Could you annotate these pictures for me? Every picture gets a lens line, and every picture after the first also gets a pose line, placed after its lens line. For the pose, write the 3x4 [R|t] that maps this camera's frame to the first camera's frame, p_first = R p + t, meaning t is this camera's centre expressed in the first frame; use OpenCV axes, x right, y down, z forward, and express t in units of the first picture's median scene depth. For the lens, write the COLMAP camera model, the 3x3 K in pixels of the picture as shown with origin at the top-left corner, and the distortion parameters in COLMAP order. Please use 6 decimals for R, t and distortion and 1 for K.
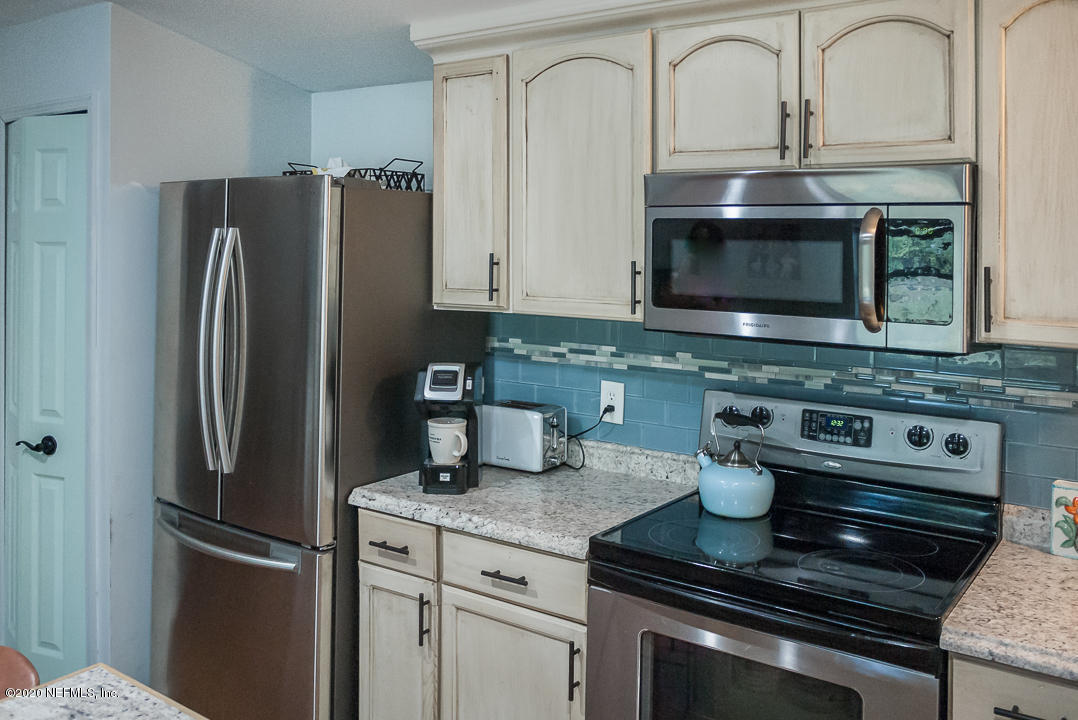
lens RADIAL K [[932.3, 0, 535.7], [0, 932.3, 232.6], [0, 0, 1]] dist [-0.007545, -0.007923]
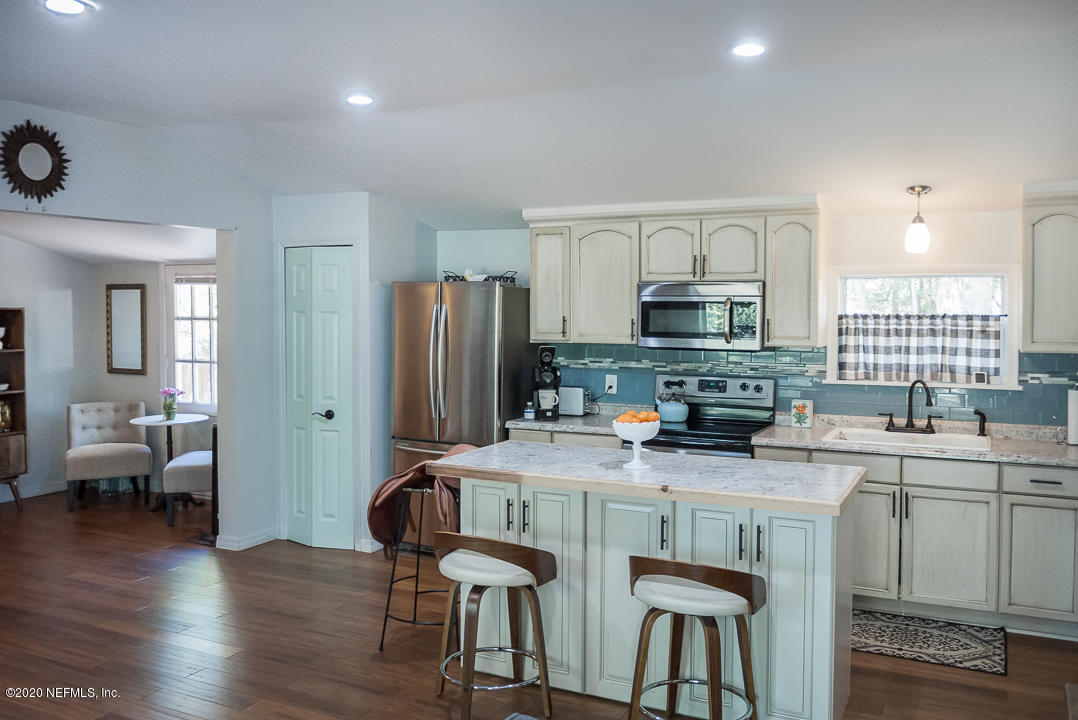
lens RADIAL K [[913.0, 0, 539.0], [0, 913.0, 360.0], [0, 0, 1]] dist [-0.011105, 0.002297]
pose [[0.986371, -0.017743, 0.163578, -0.509440], [0.006772, 0.997704, 0.067382, -0.023072], [-0.164398, -0.065356, 0.984227, -1.261179]]
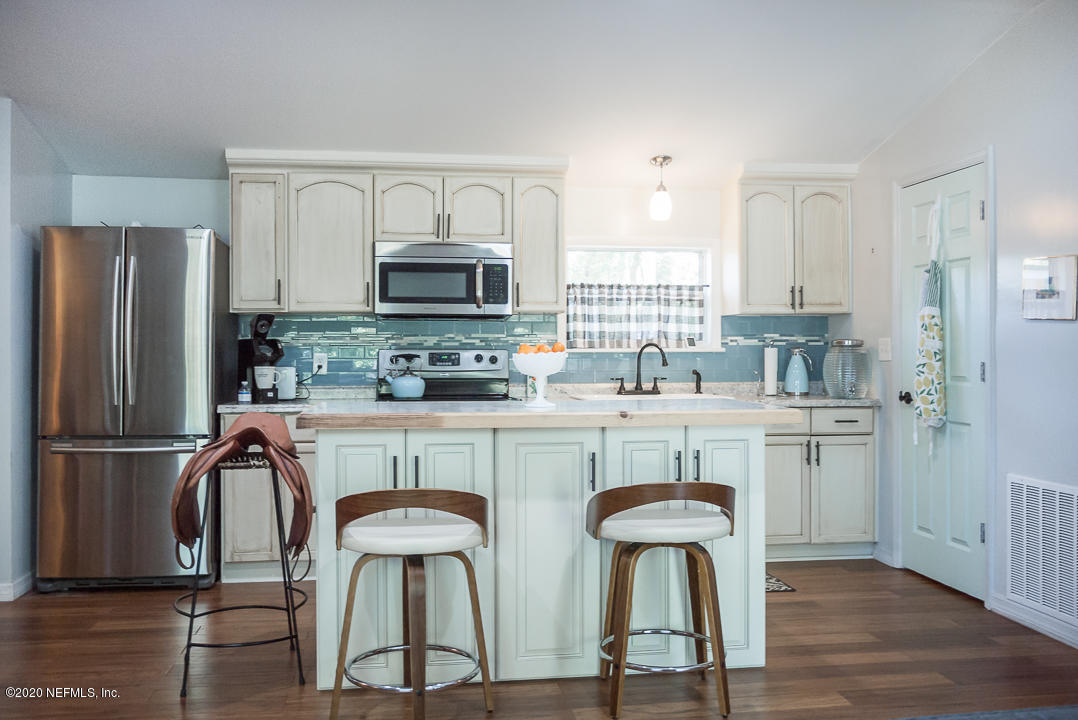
lens RADIAL K [[913.0, 0, 539.0], [0, 913.0, 360.0], [0, 0, 1]] dist [-0.011105, 0.002297]
pose [[0.720082, -0.015781, 0.693710, -1.040474], [0.004523, 0.999827, 0.018050, 0.169002], [-0.693874, -0.009859, 0.720029, -0.756203]]
